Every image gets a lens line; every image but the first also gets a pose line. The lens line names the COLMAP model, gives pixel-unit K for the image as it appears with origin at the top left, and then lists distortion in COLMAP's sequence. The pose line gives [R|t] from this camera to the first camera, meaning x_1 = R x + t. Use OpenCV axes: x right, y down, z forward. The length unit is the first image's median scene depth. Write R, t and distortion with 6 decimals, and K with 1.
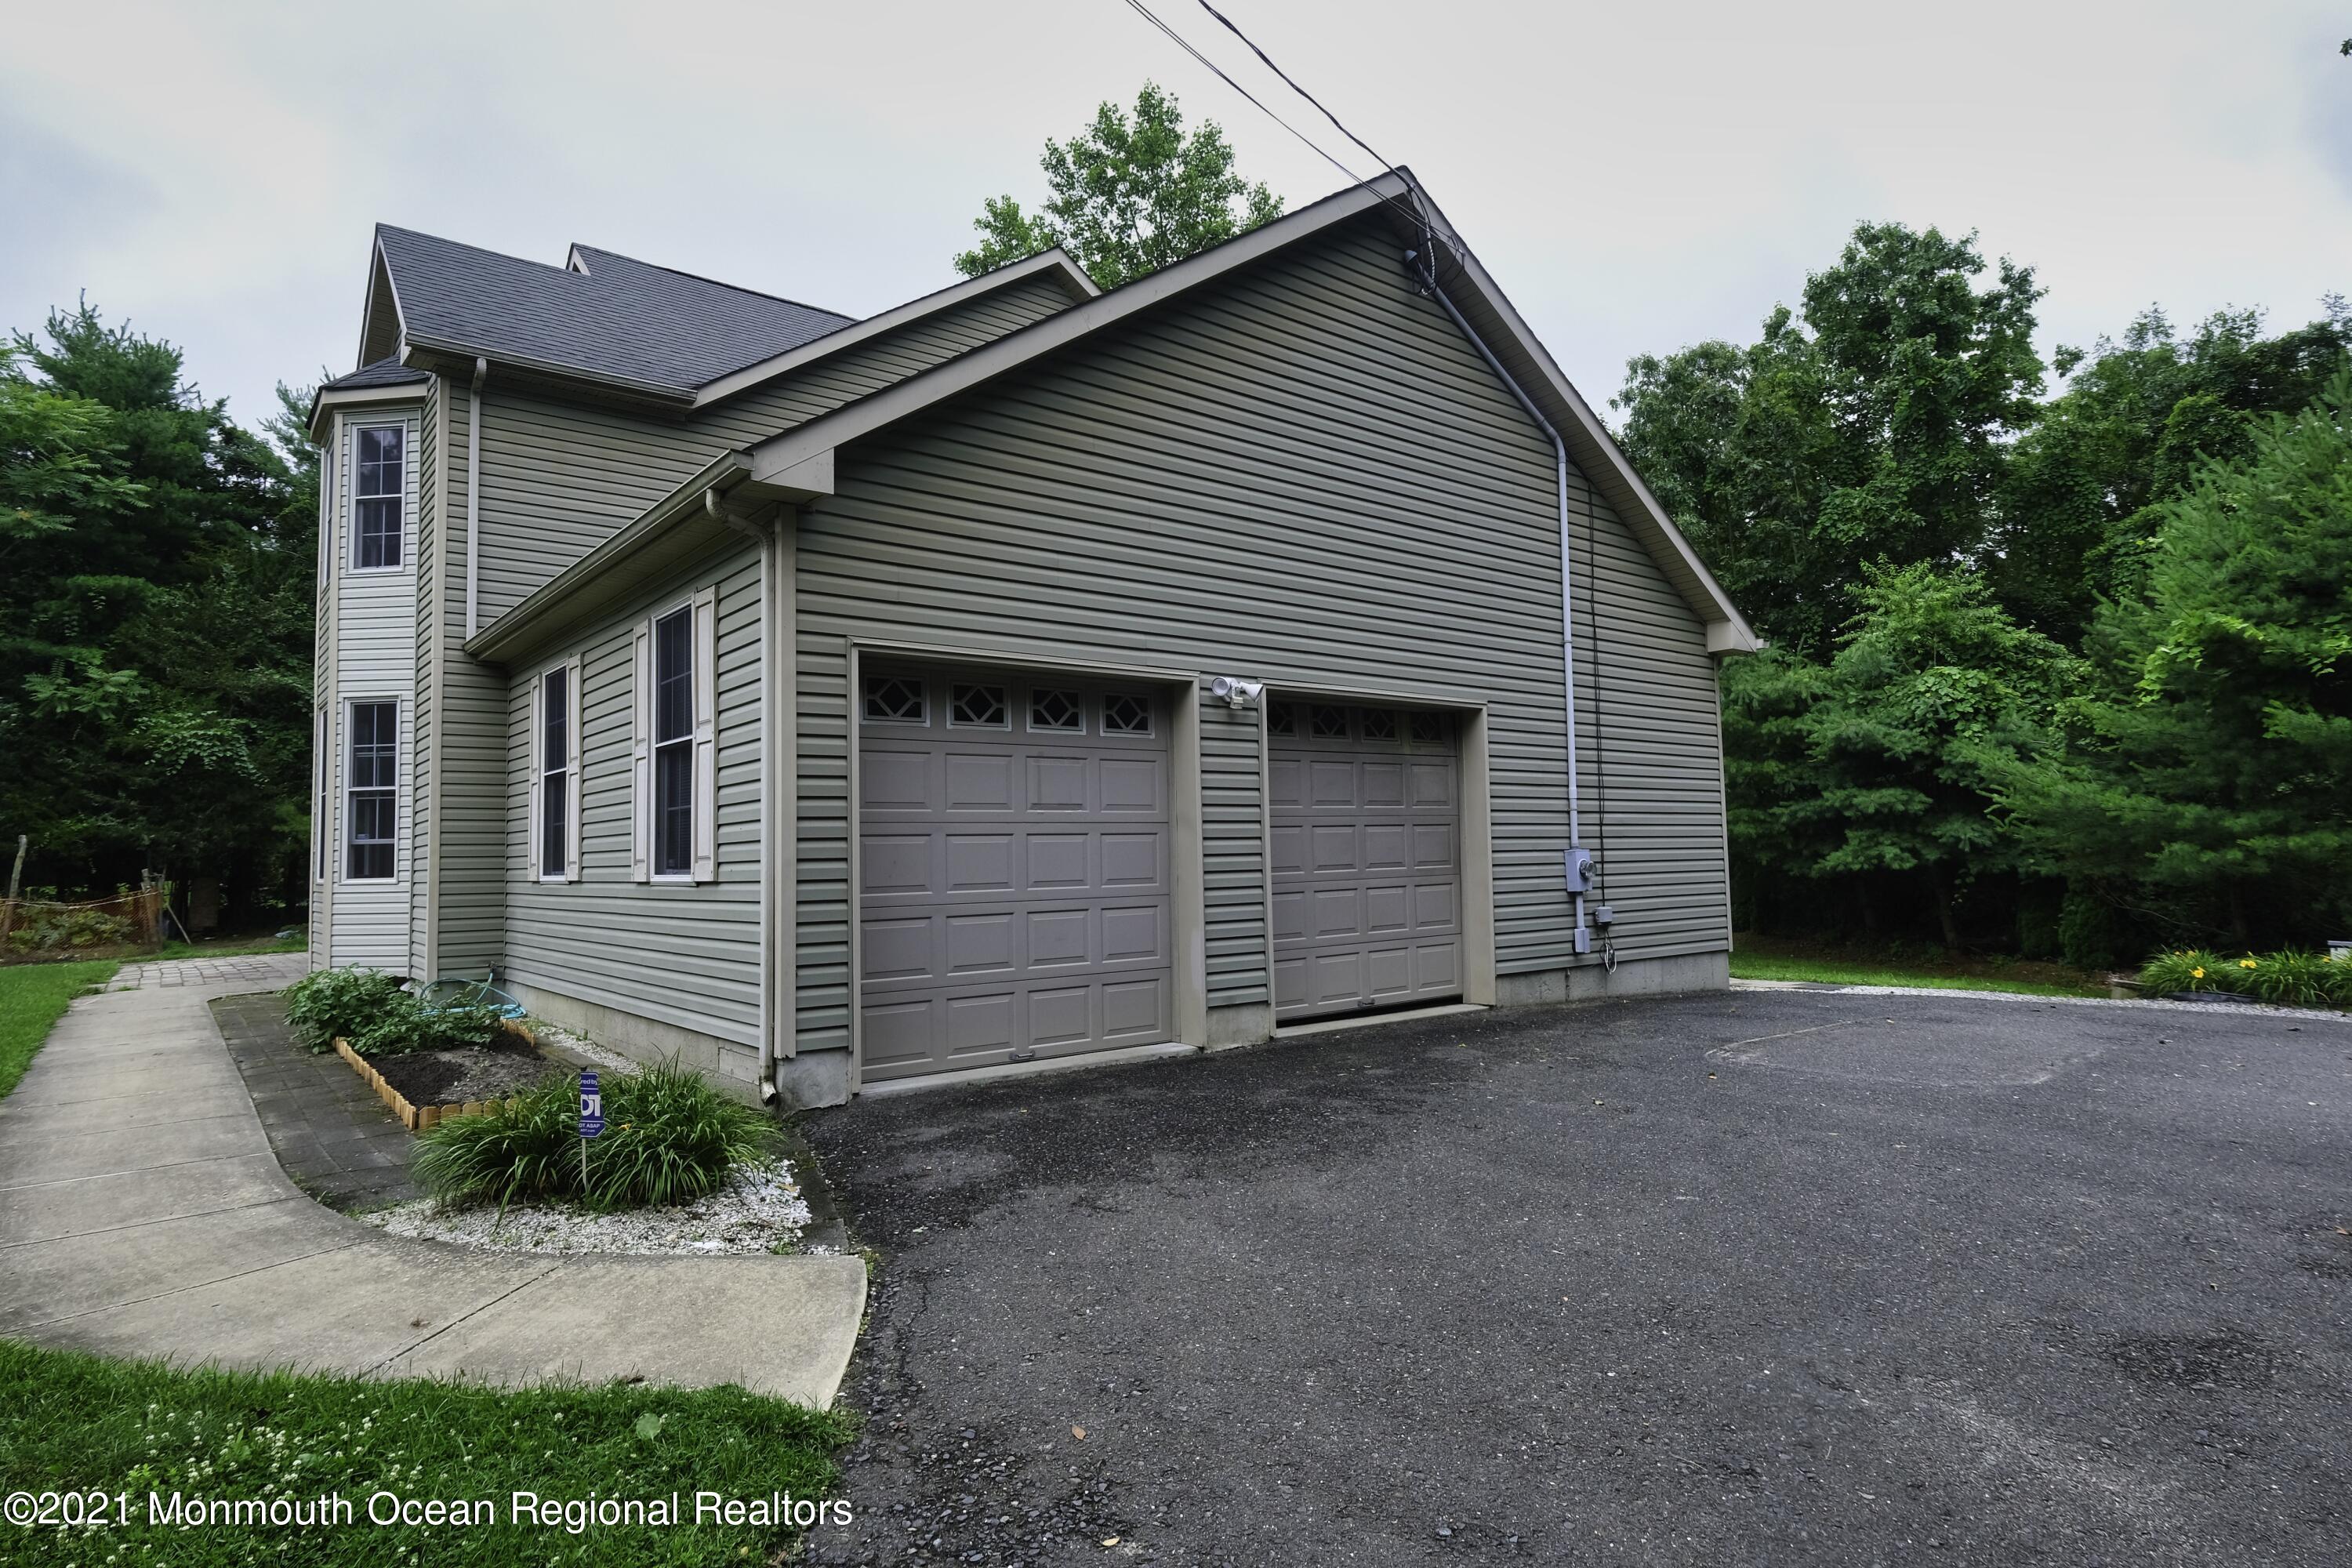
lens RADIAL K [[1286.8, 0, 1180.5], [0, 1286.8, 780.3], [0, 0, 1]] dist [-0.006511, -0.000441]
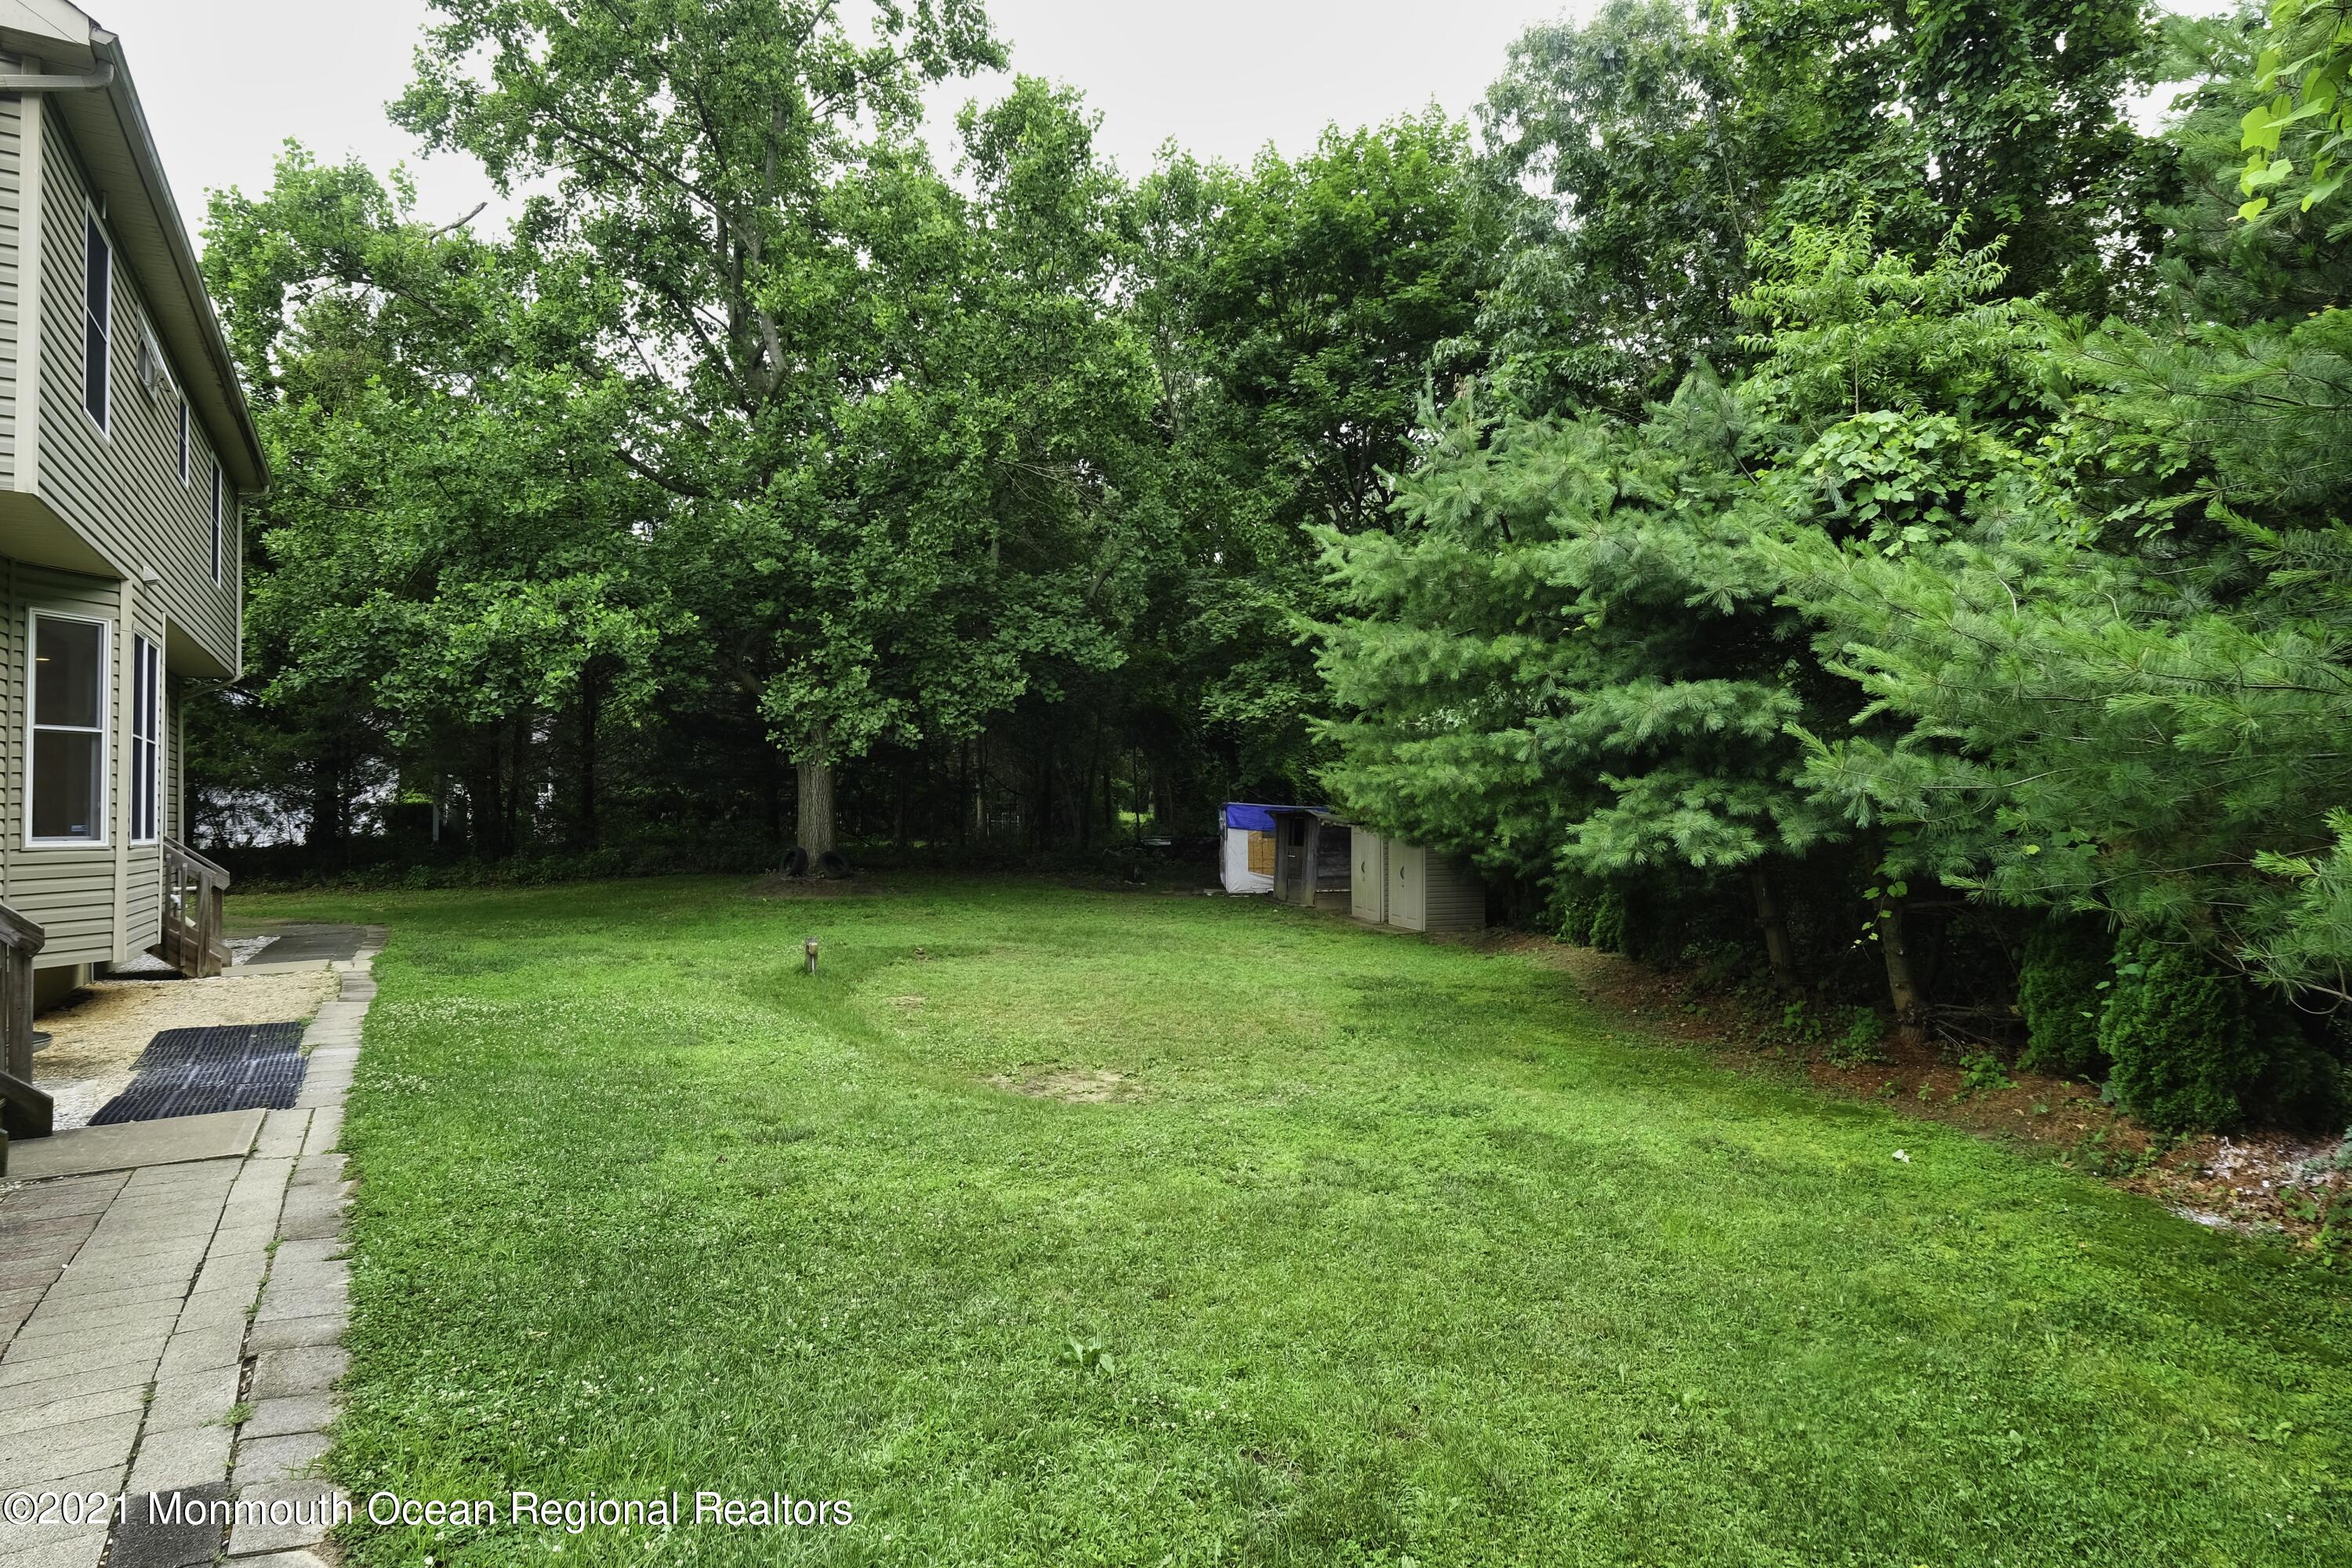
lens RADIAL K [[1286.8, 0, 1172.3], [0, 1286.8, 783.6], [0, 0, 1]] dist [-0.006511, -0.000441]
pose [[0.991359, -0.000299, -0.131179, 0.430020], [0.005435, 0.999232, 0.038793, 0.023592], [0.131067, -0.039171, 0.990599, 0.540740]]
